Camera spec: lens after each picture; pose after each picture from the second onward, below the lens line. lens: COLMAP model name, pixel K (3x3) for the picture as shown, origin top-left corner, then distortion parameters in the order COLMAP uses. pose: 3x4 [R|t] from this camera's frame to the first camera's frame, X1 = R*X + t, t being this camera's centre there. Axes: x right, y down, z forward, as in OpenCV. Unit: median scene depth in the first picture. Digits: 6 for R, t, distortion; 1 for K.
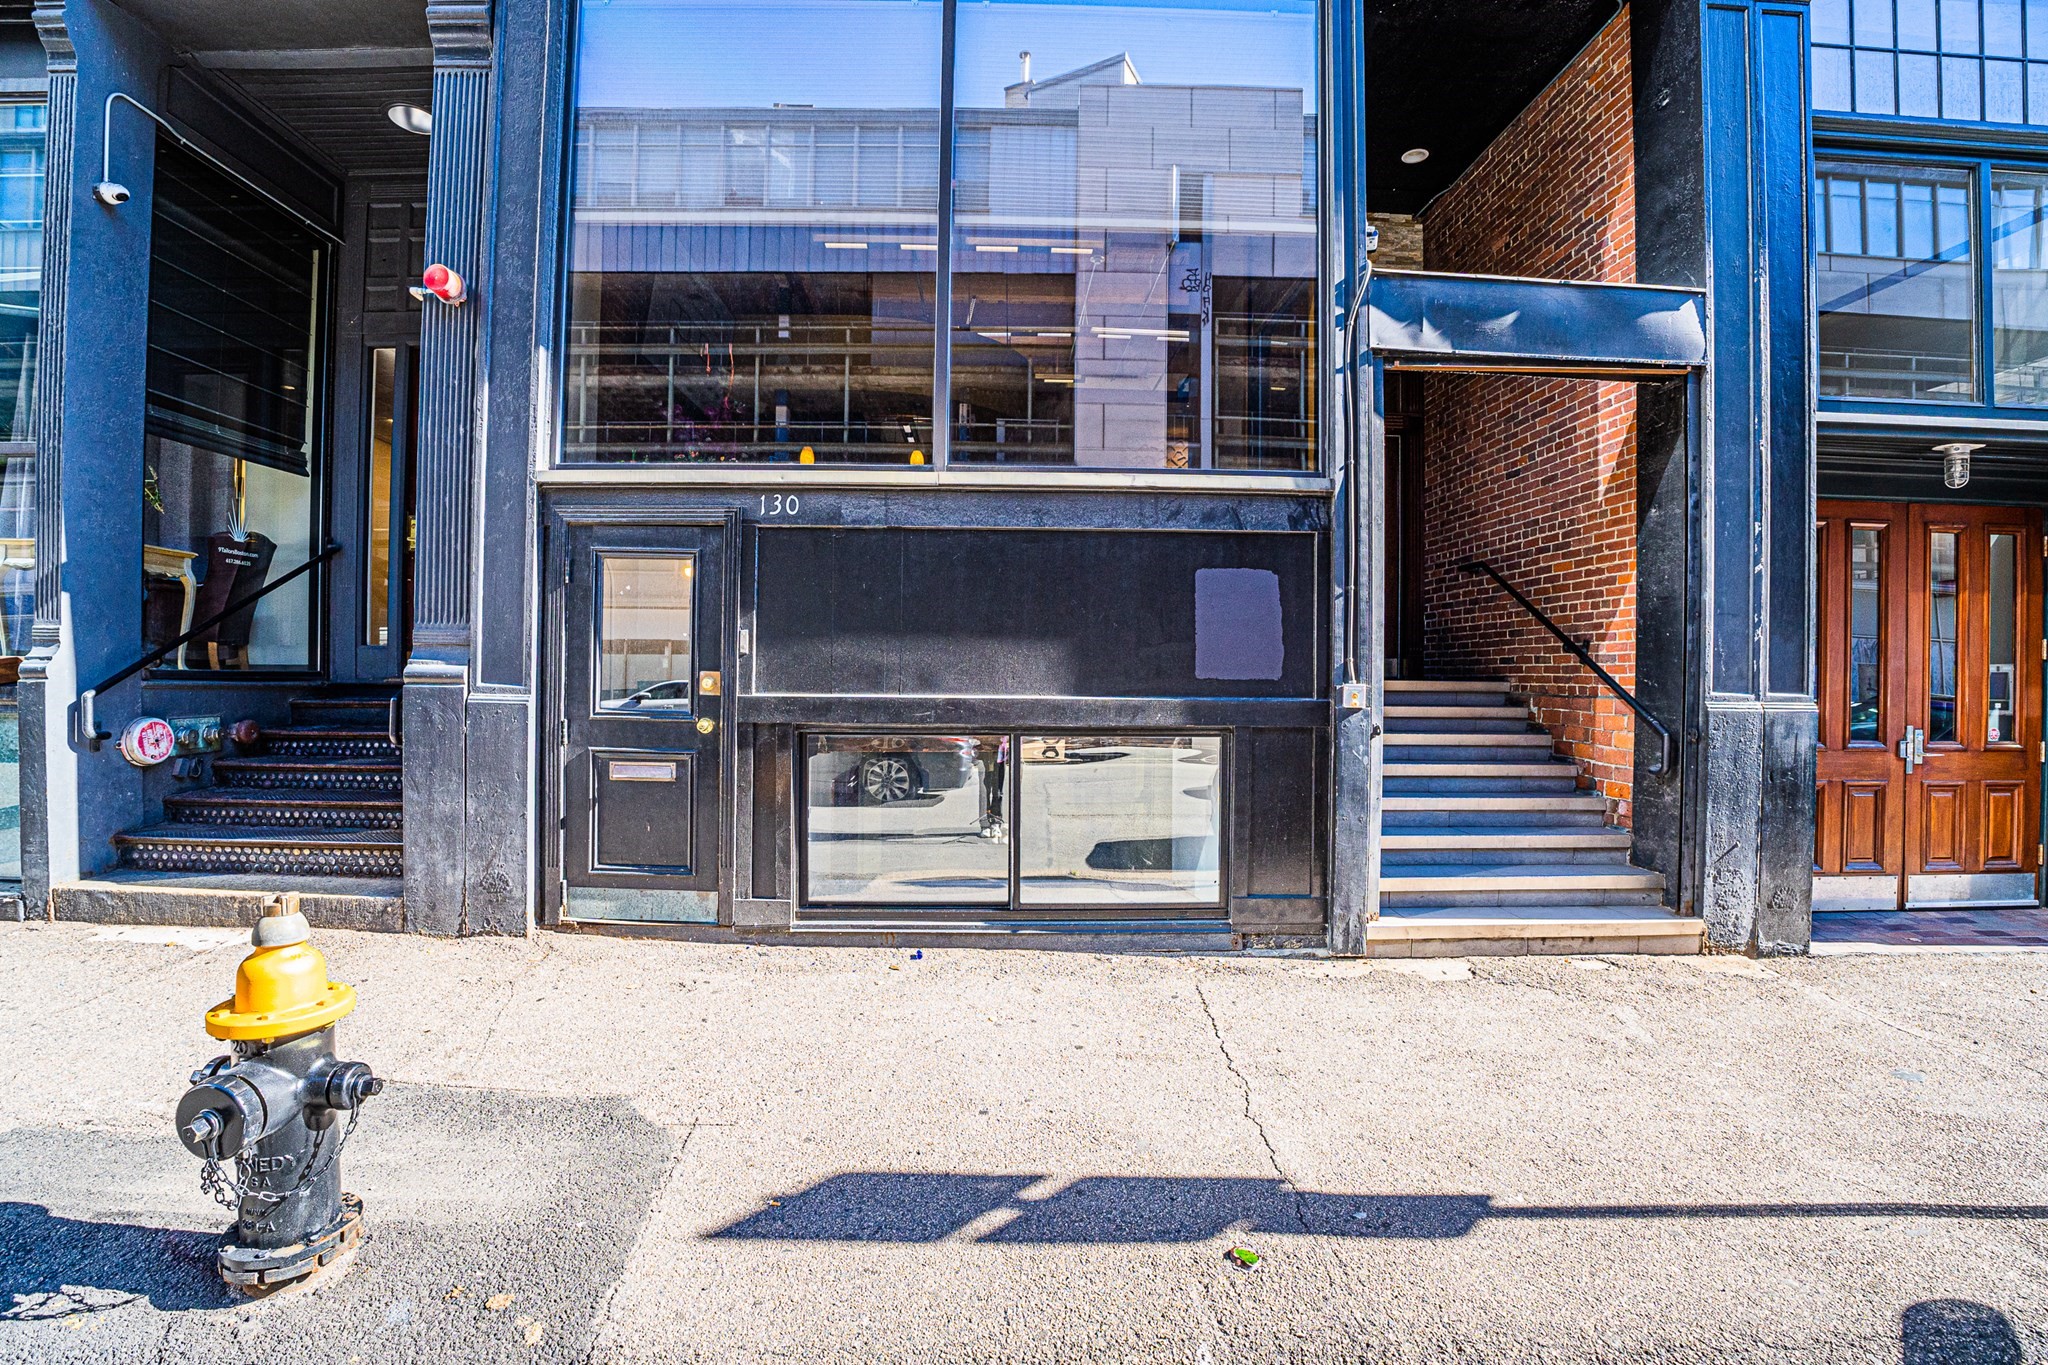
lens RADIAL K [[893.8, 0, 1013.4], [0, 893.8, 681.3], [0, 0, 1]] dist [-0.066915, 0.013650]
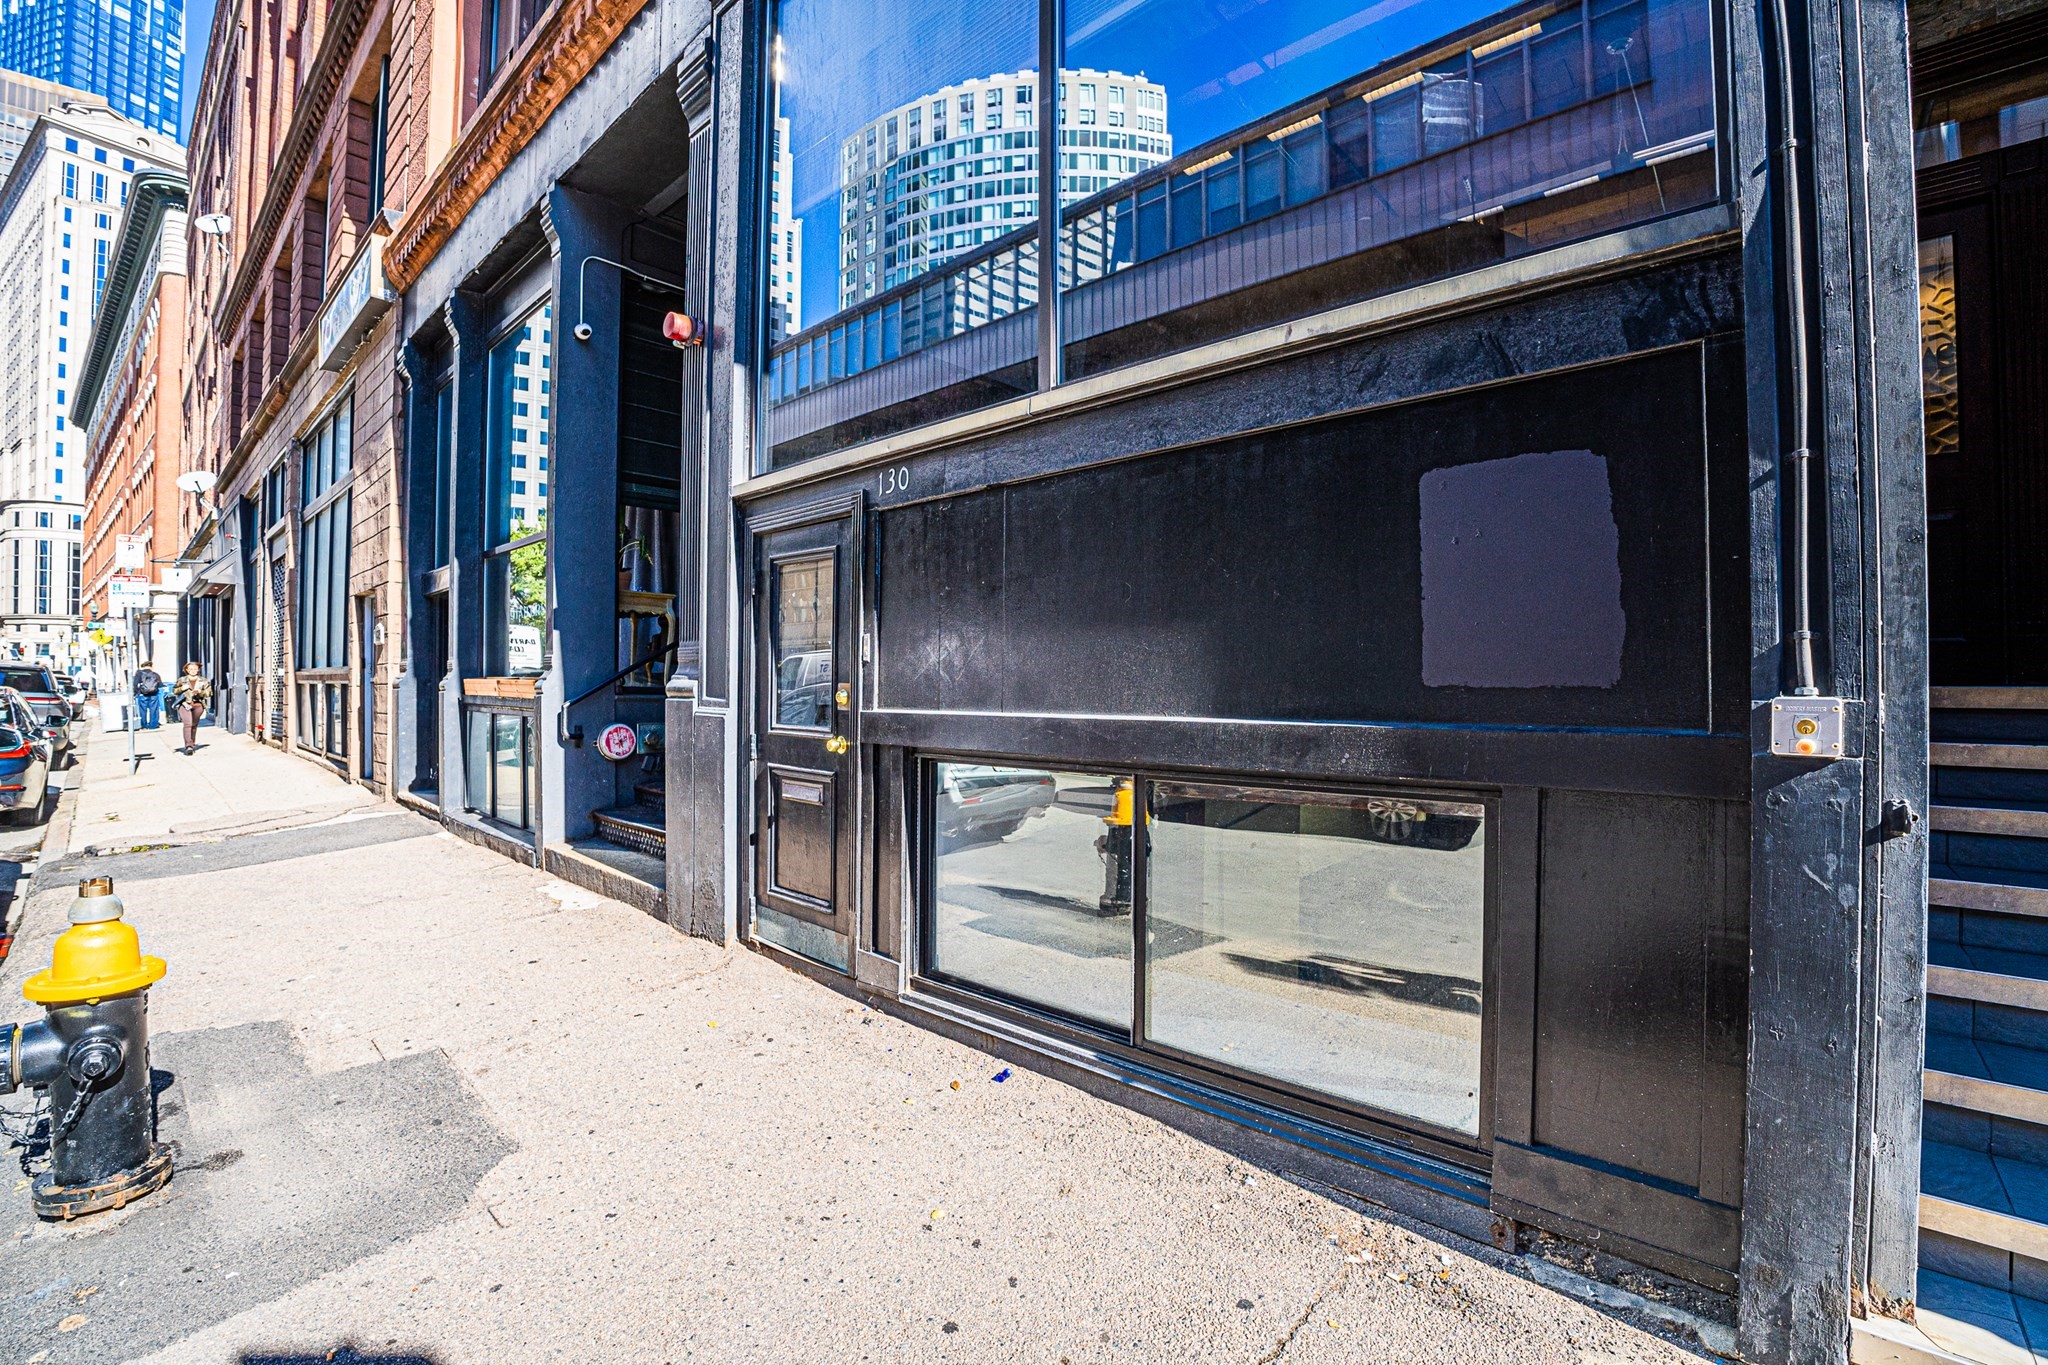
lens RADIAL K [[893.8, 0, 1023.8], [0, 893.8, 680.8], [0, 0, 1]] dist [-0.066915, 0.013650]
pose [[0.721054, -0.013267, -0.692752, 0.393735], [0.004846, 0.999889, -0.014105, -0.000219], [0.692862, 0.006813, 0.721038, 0.484298]]
